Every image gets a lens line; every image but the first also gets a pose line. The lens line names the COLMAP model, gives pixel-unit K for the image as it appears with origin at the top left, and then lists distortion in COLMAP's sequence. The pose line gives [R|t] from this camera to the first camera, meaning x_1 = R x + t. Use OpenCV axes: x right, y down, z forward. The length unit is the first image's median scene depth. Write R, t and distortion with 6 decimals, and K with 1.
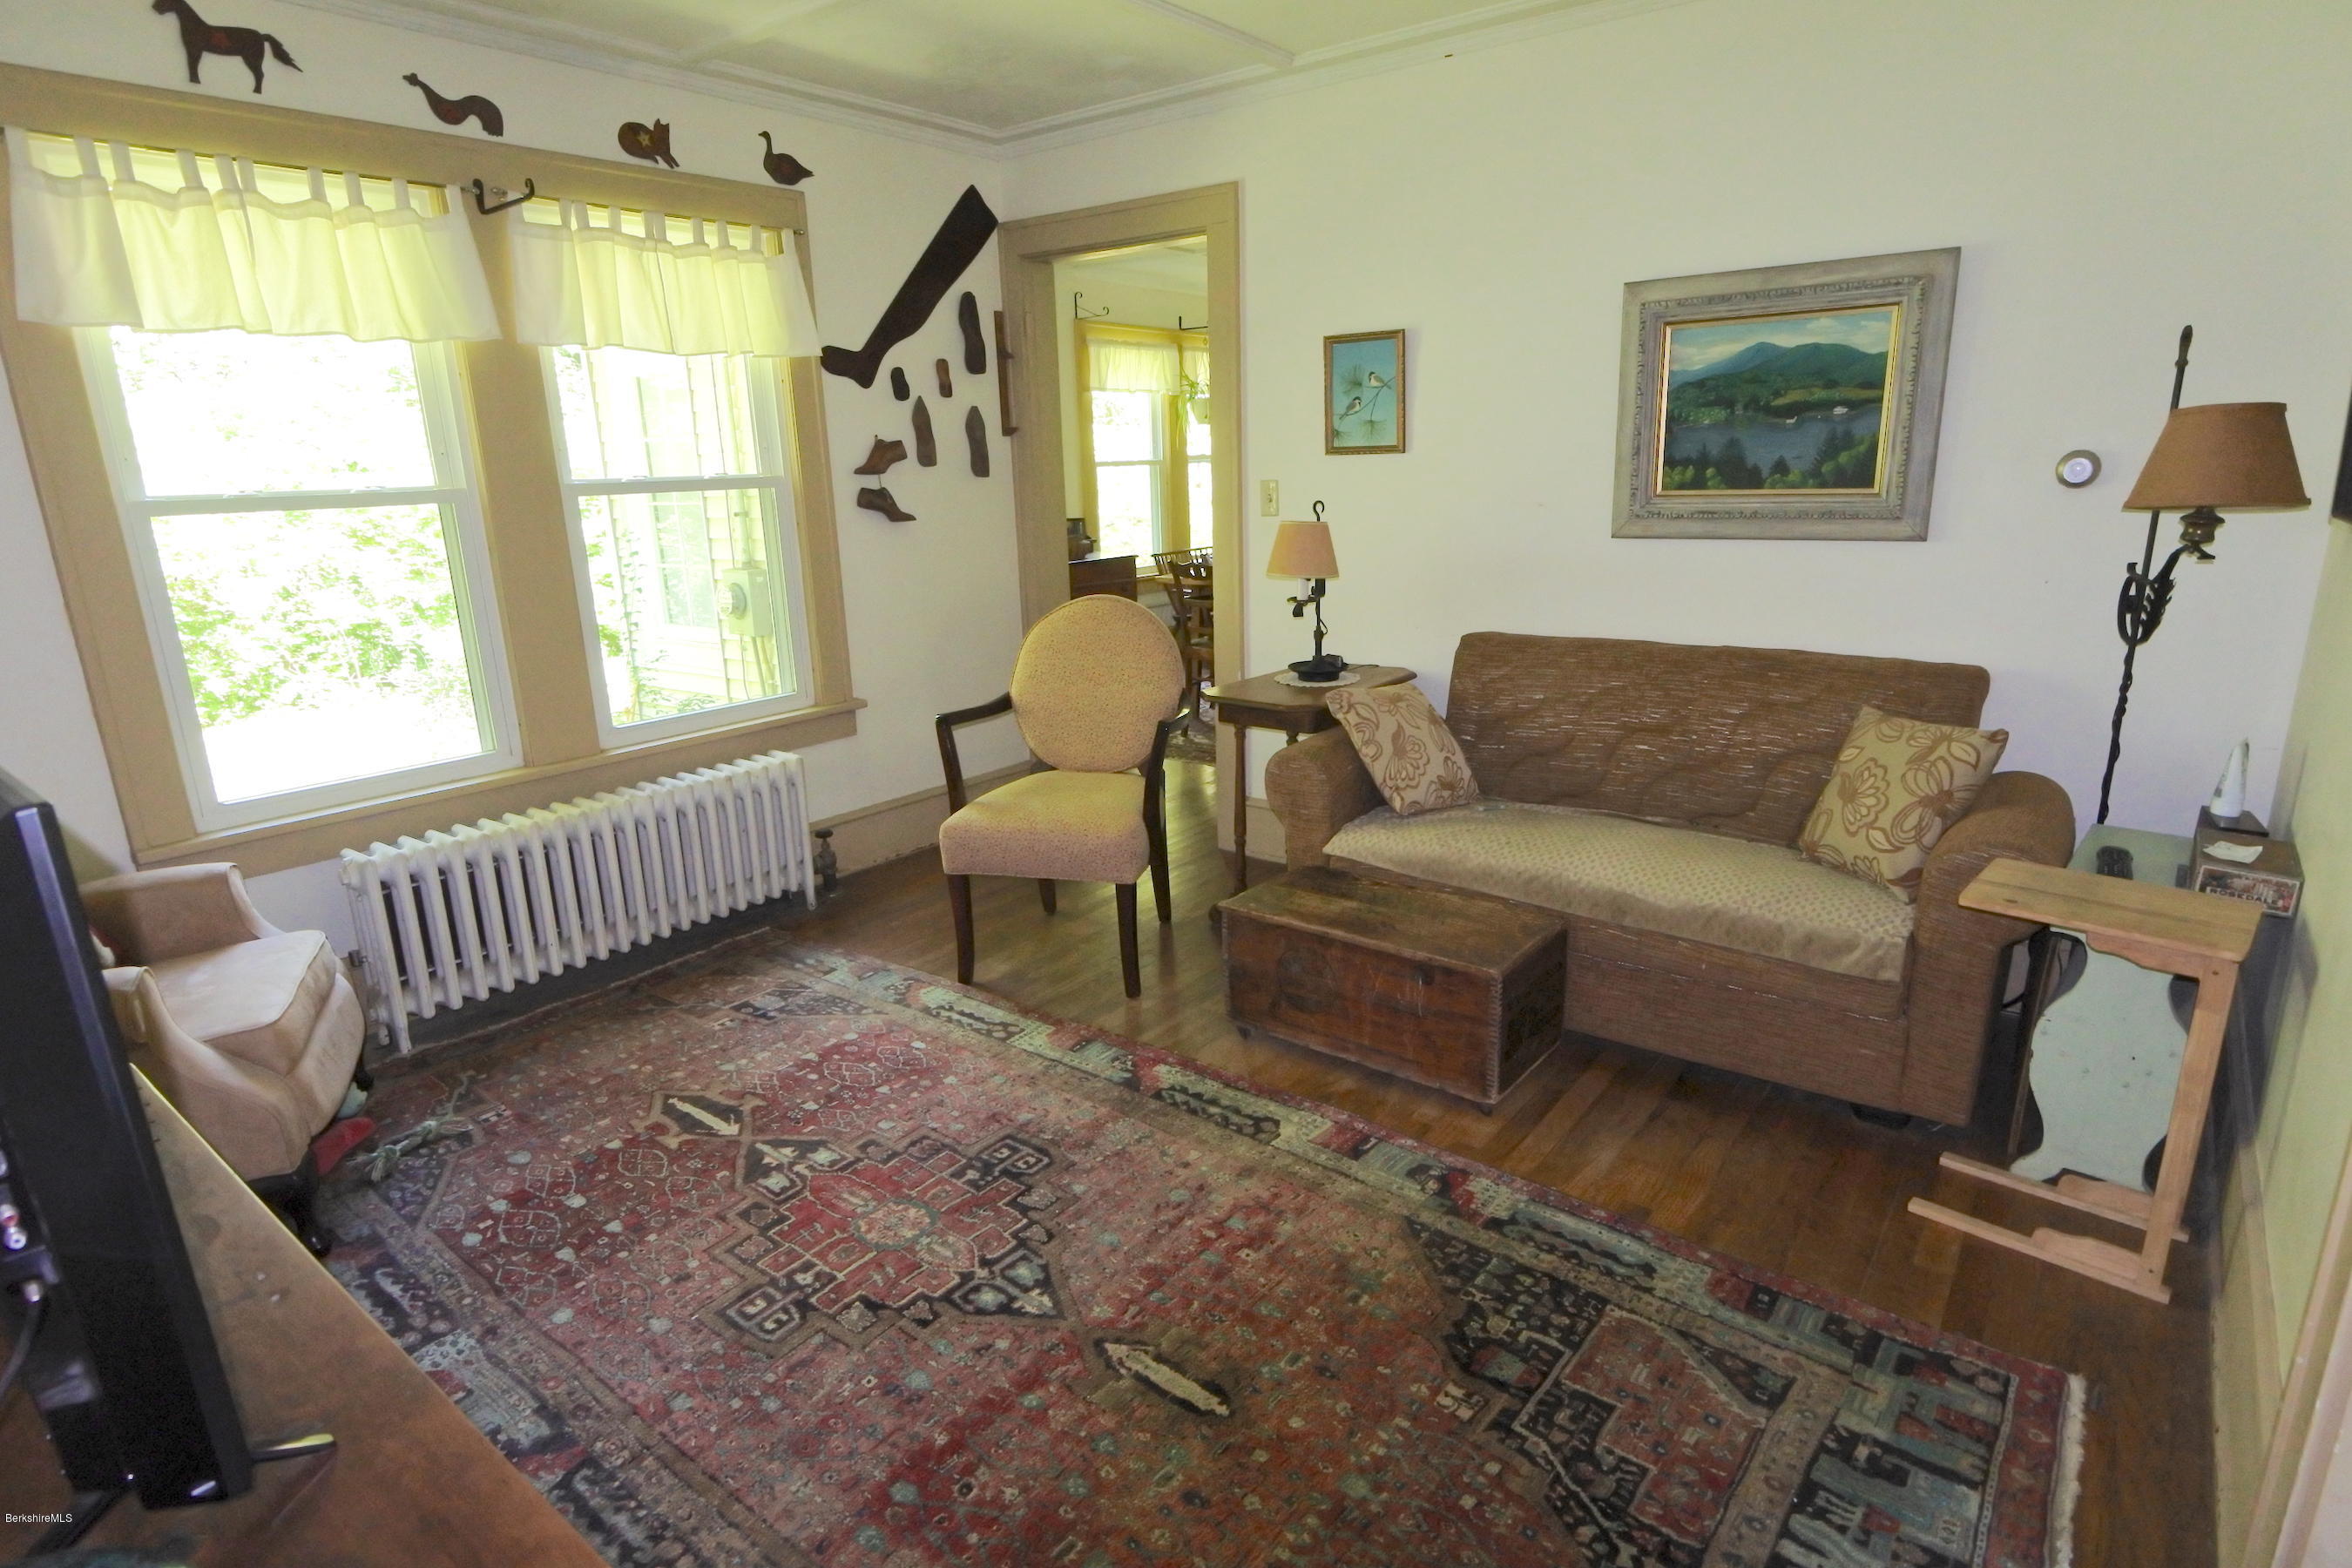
lens RADIAL K [[1231.1, 0, 1175.2], [0, 1231.1, 784.9], [0, 0, 1]] dist [-0.005315, -0.000426]
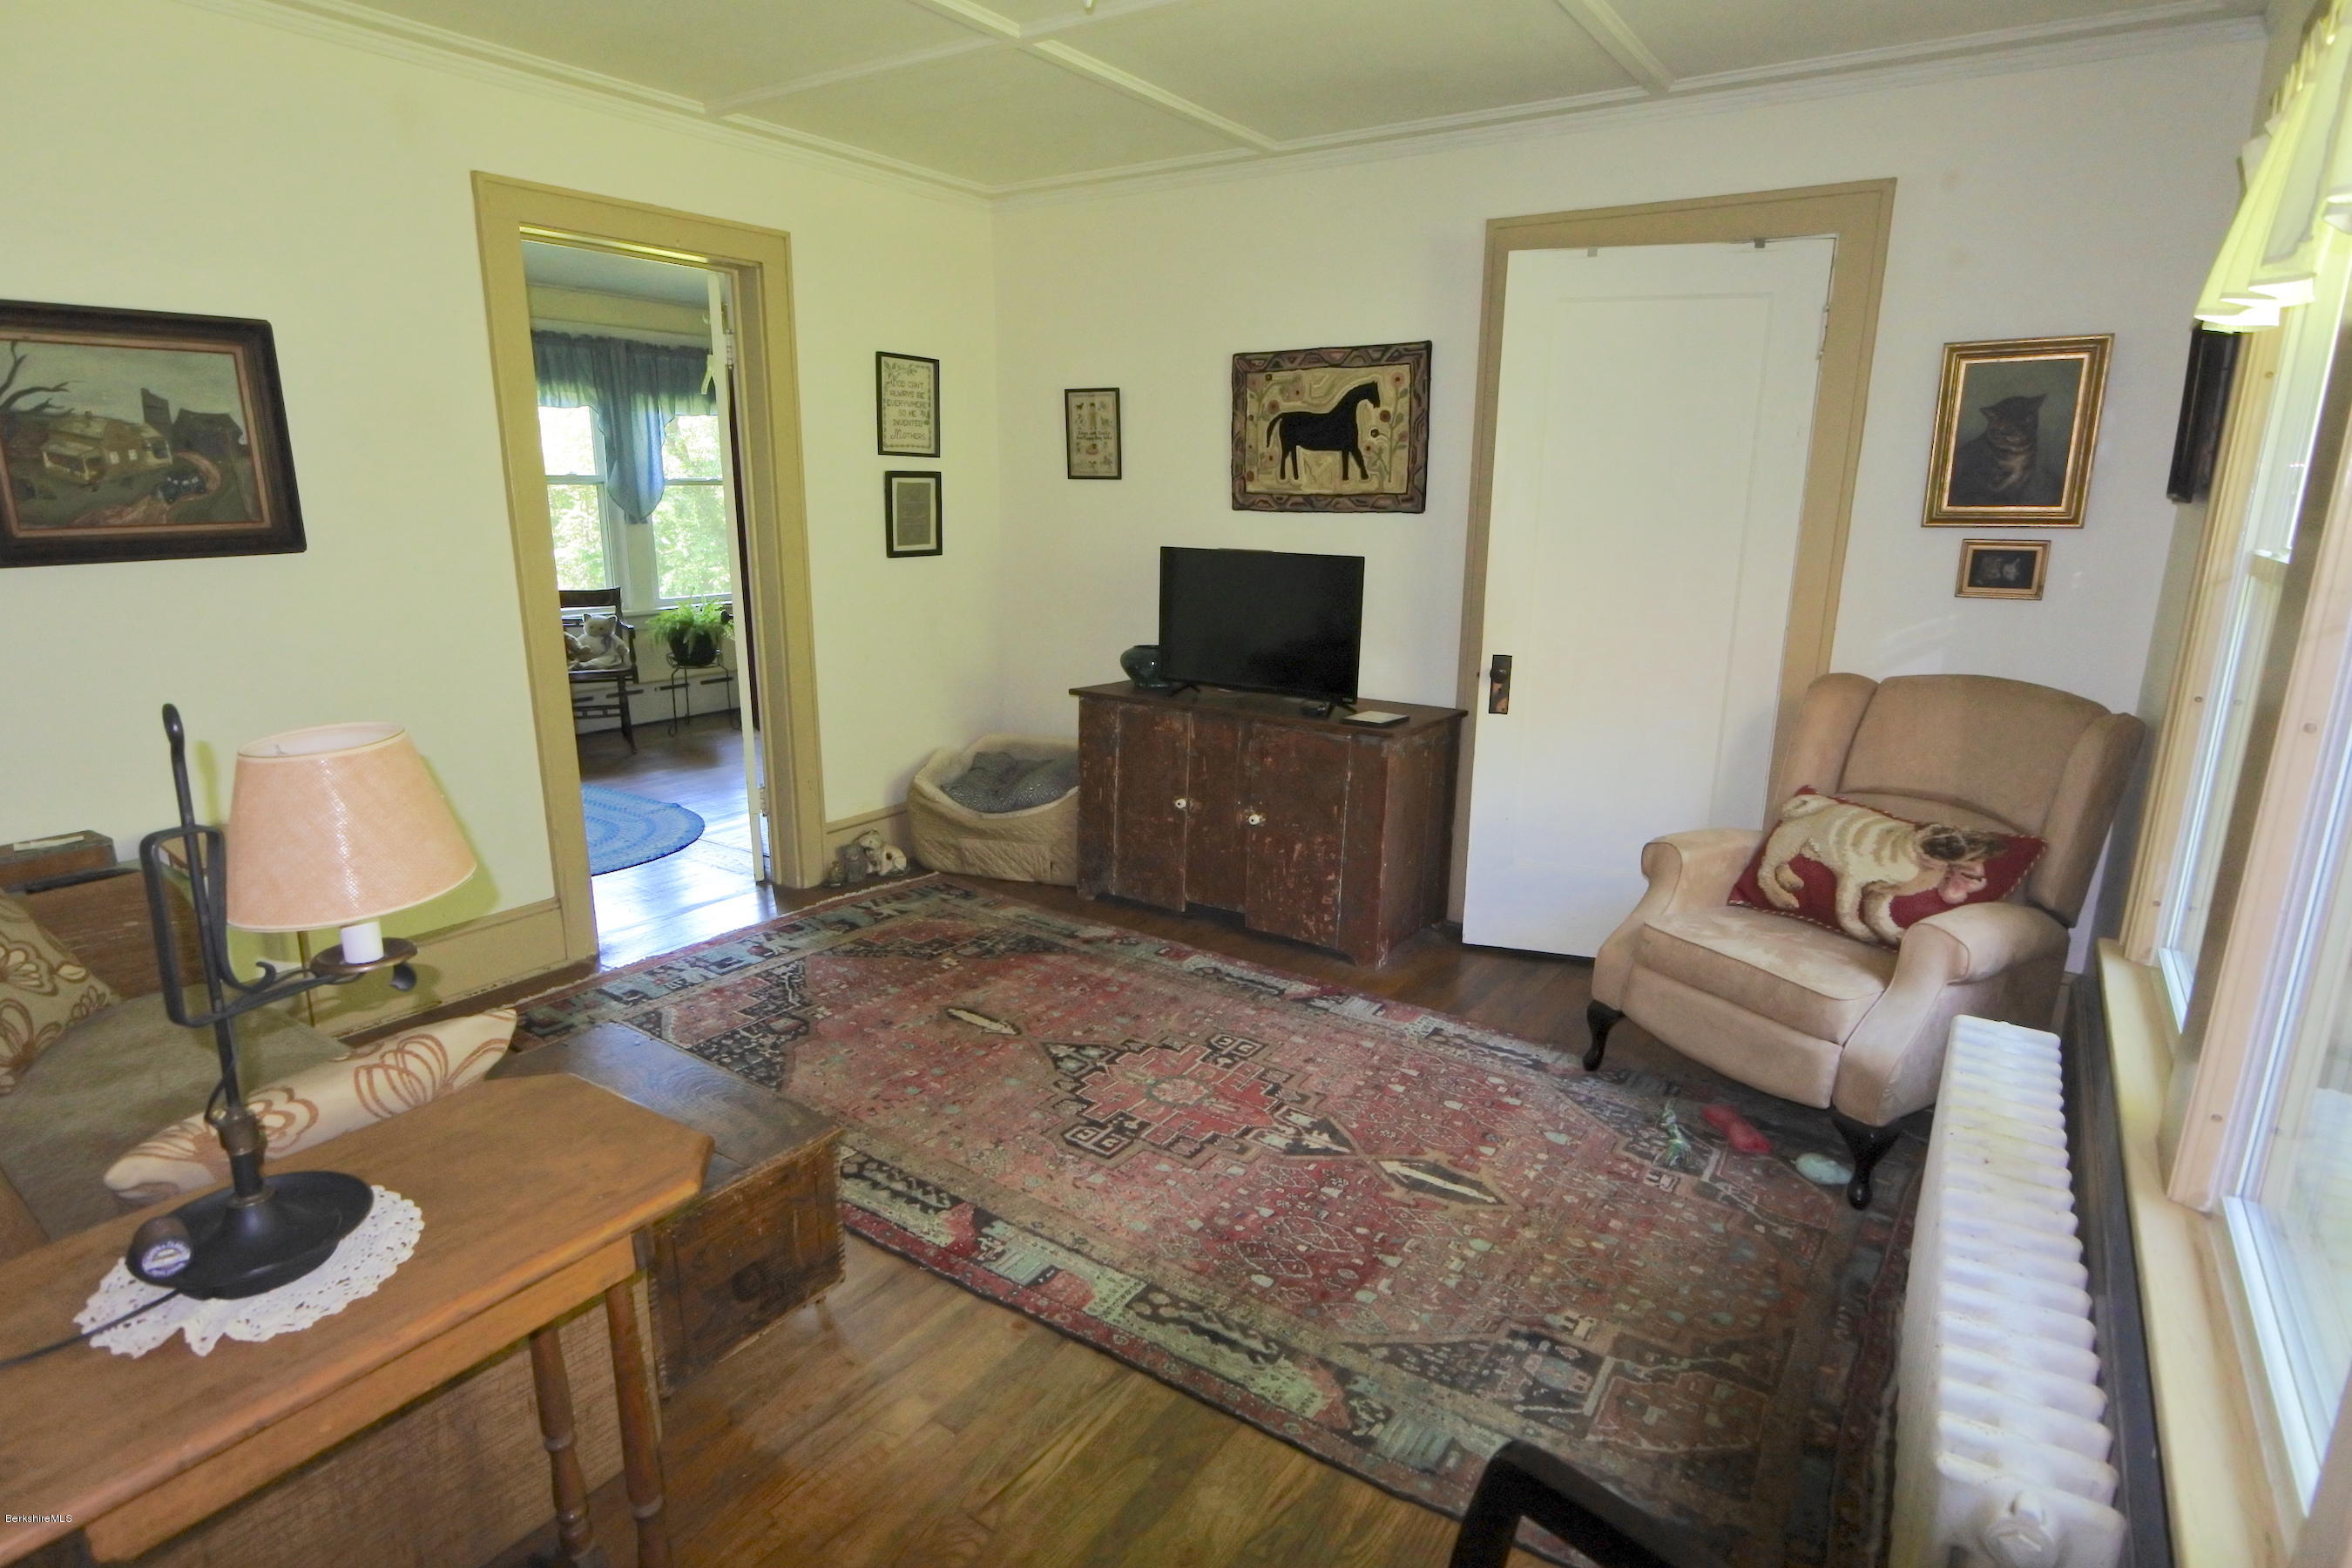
lens RADIAL K [[1231.1, 0, 1175.8], [0, 1231.1, 788.8], [0, 0, 1]] dist [-0.005315, -0.000426]
pose [[-0.997657, 0.029237, -0.061854, -0.141750], [-0.004711, 0.872586, 0.488437, -0.503791], [0.068253, 0.487584, -0.870404, 1.808883]]
